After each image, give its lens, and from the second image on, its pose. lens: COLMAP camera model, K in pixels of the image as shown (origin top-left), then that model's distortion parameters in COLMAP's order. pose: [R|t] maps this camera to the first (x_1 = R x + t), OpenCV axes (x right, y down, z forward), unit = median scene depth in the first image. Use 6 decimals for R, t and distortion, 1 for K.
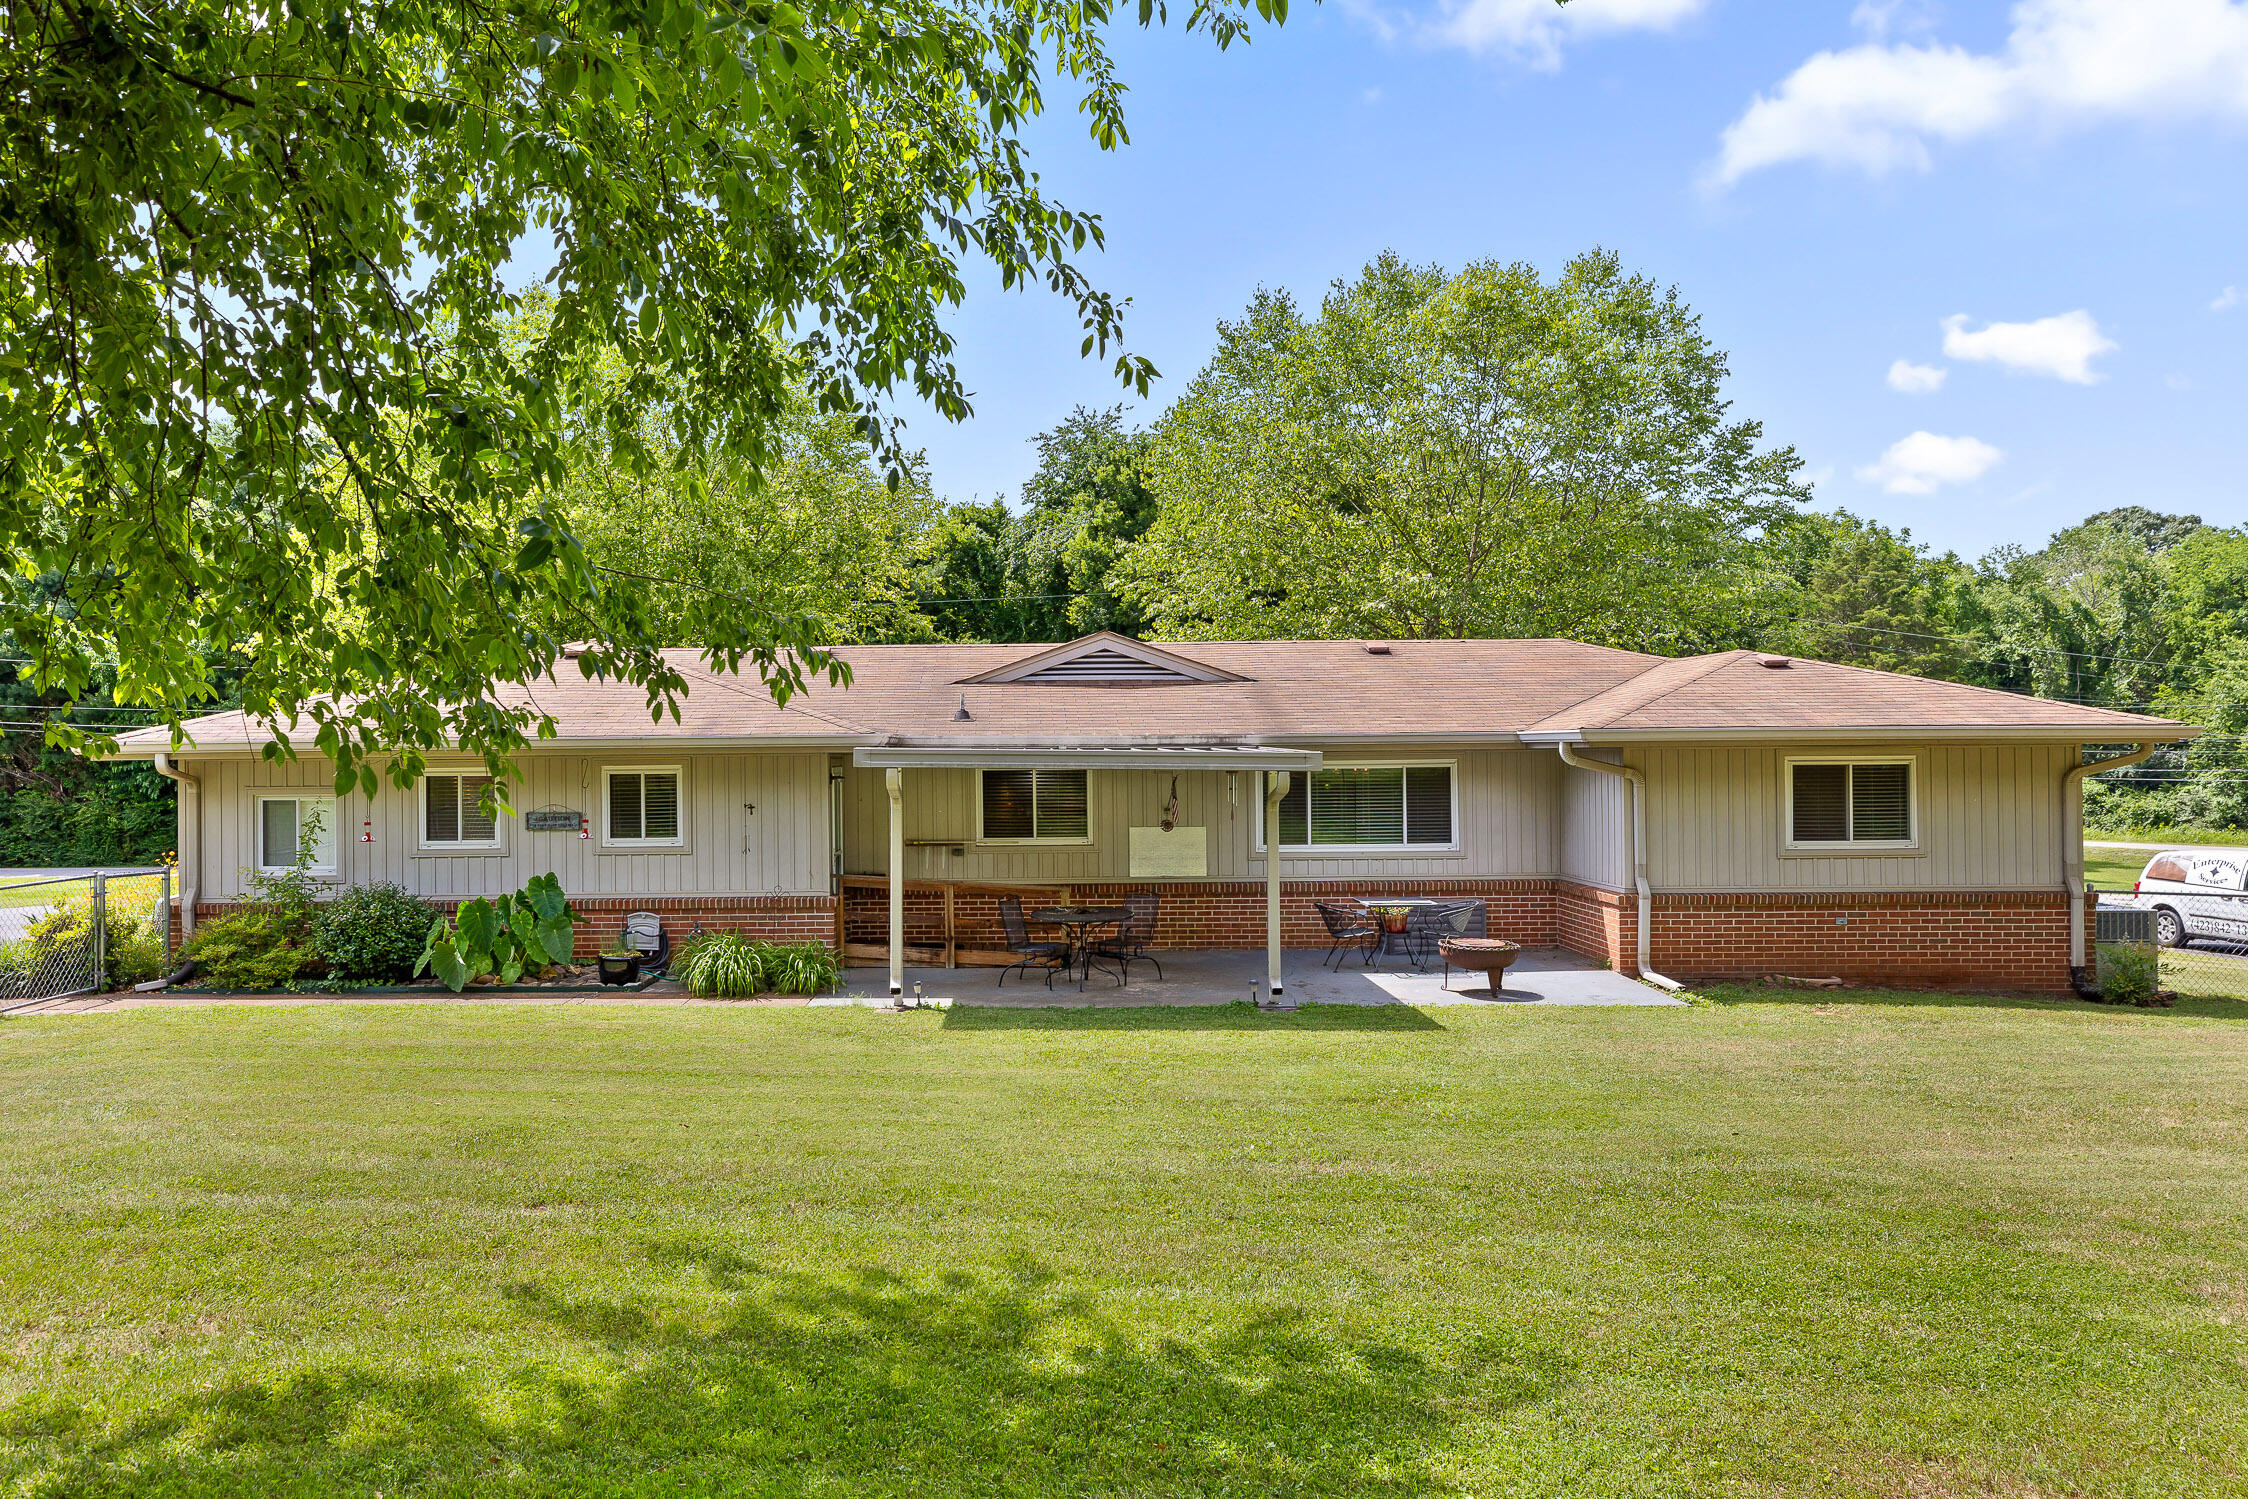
lens RADIAL K [[1540.2, 0, 1126.2], [0, 1540.2, 745.7], [0, 0, 1]] dist [0.051927, 0.000940]
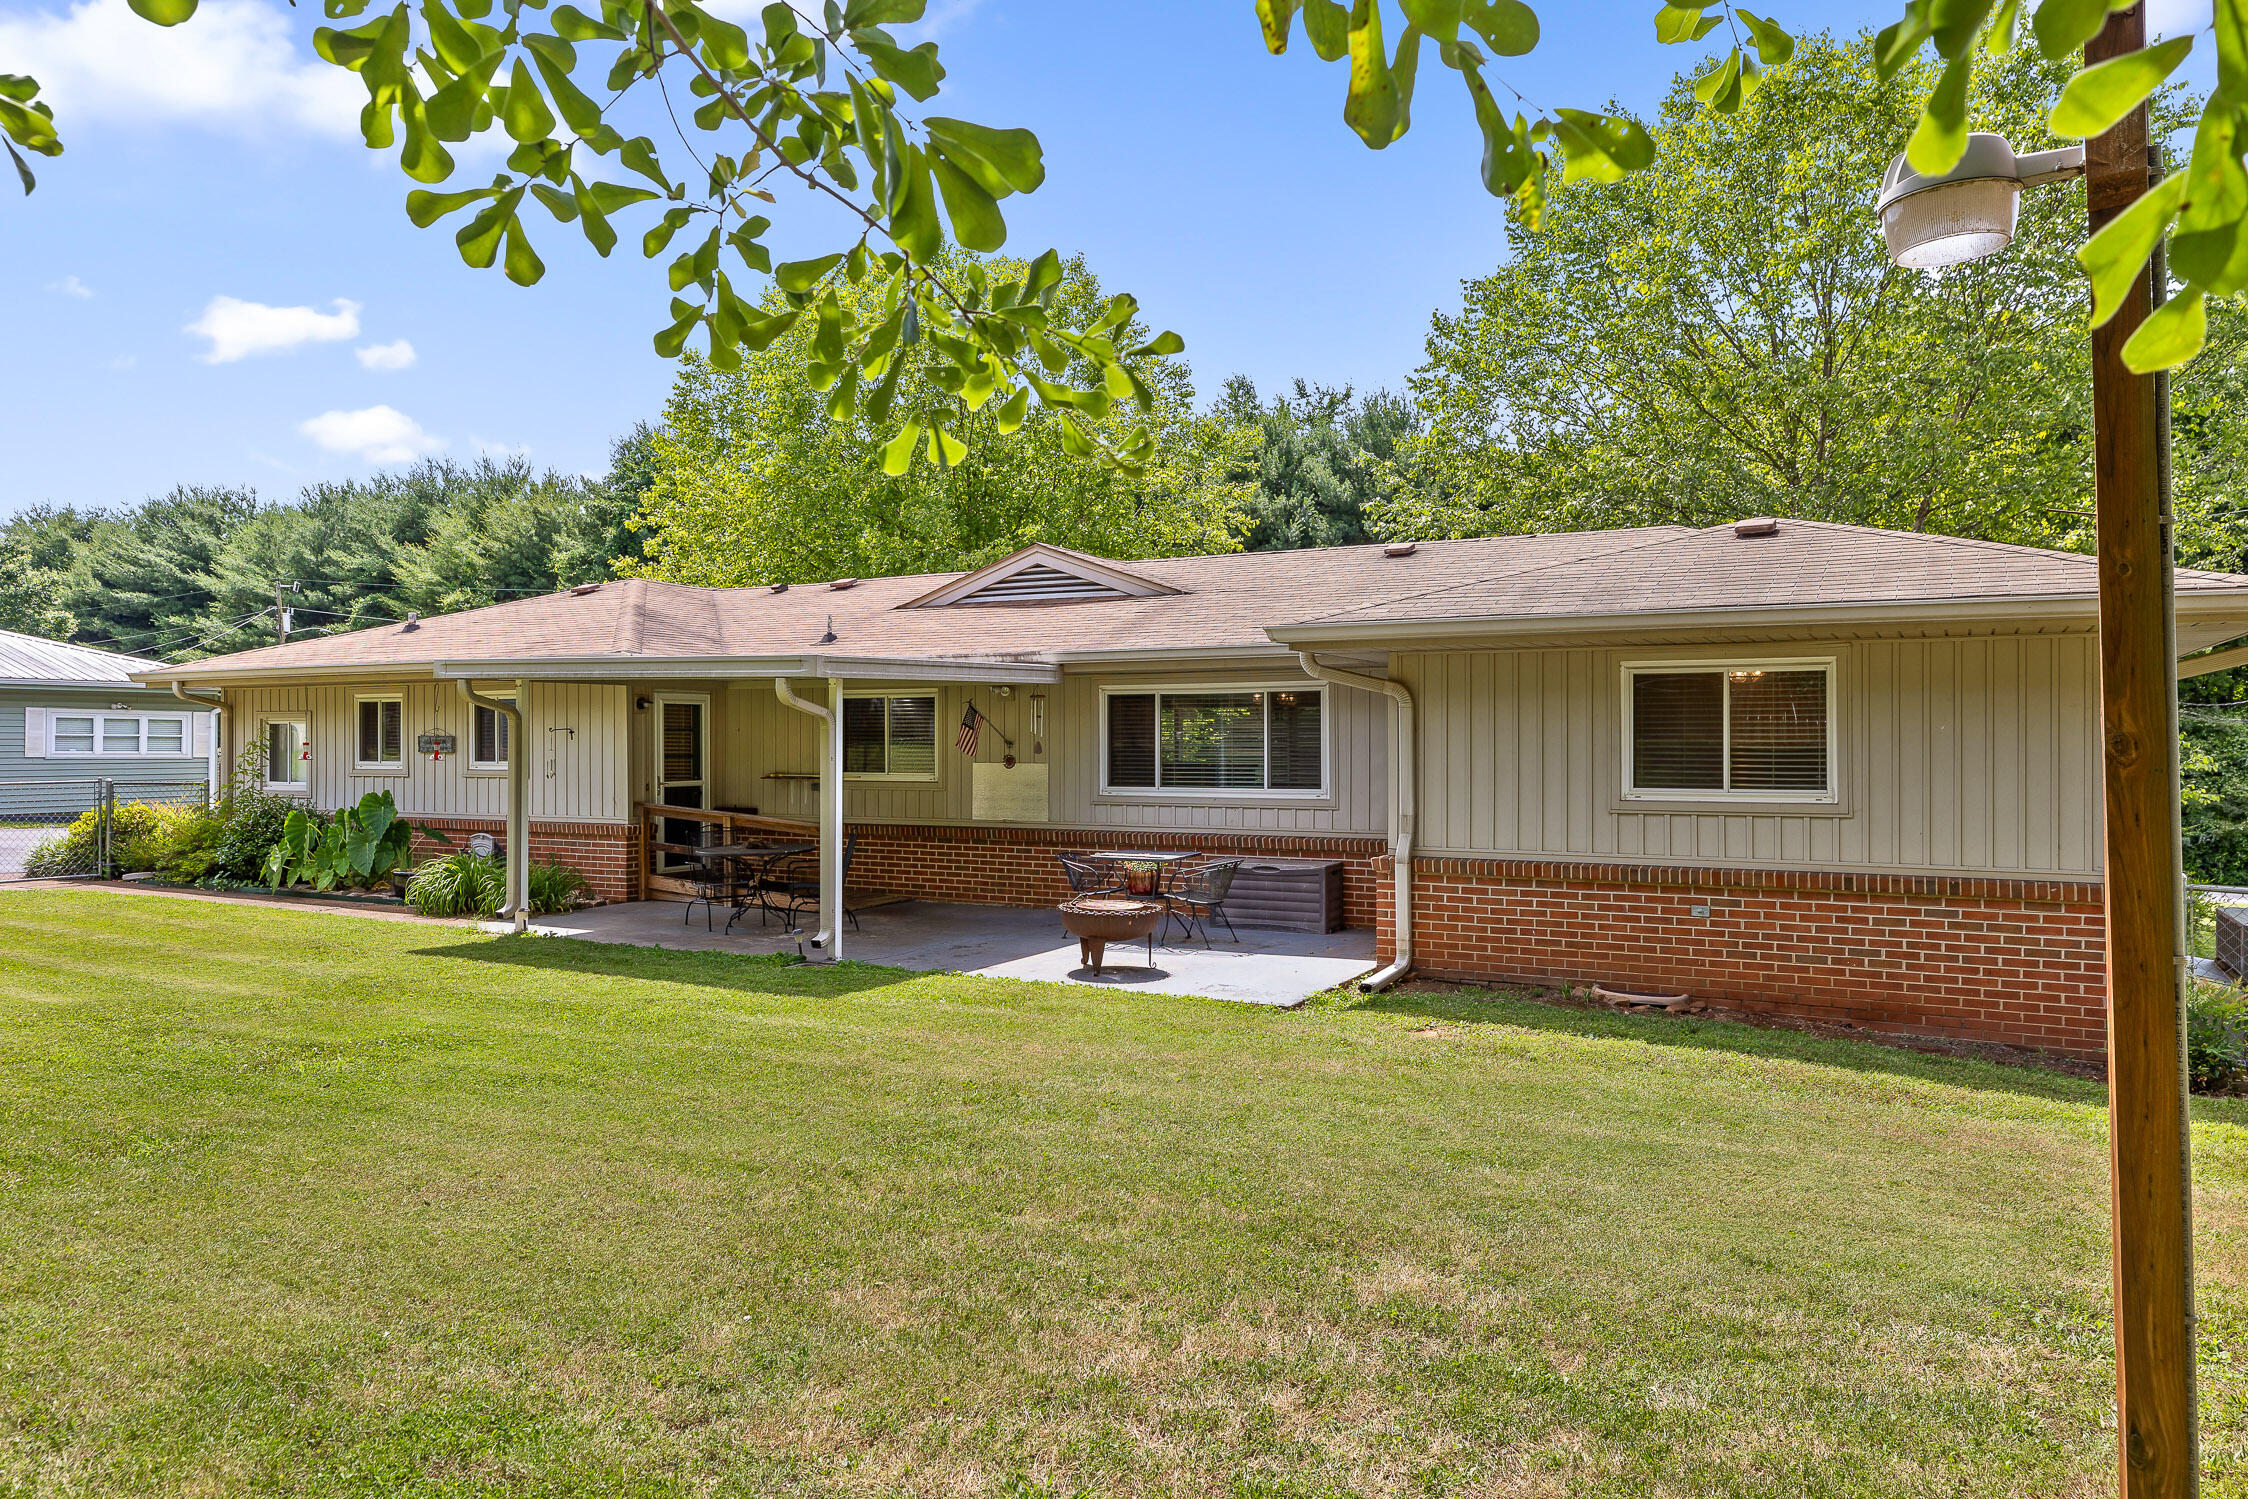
lens RADIAL K [[1540.2, 0, 1124.0], [0, 1540.2, 750.9], [0, 0, 1]] dist [0.051927, 0.000940]
pose [[0.875909, 0.011039, -0.482350, 0.556827], [-0.002364, 0.999824, 0.018589, 0.033624], [0.482471, -0.015142, 0.875781, 0.313650]]
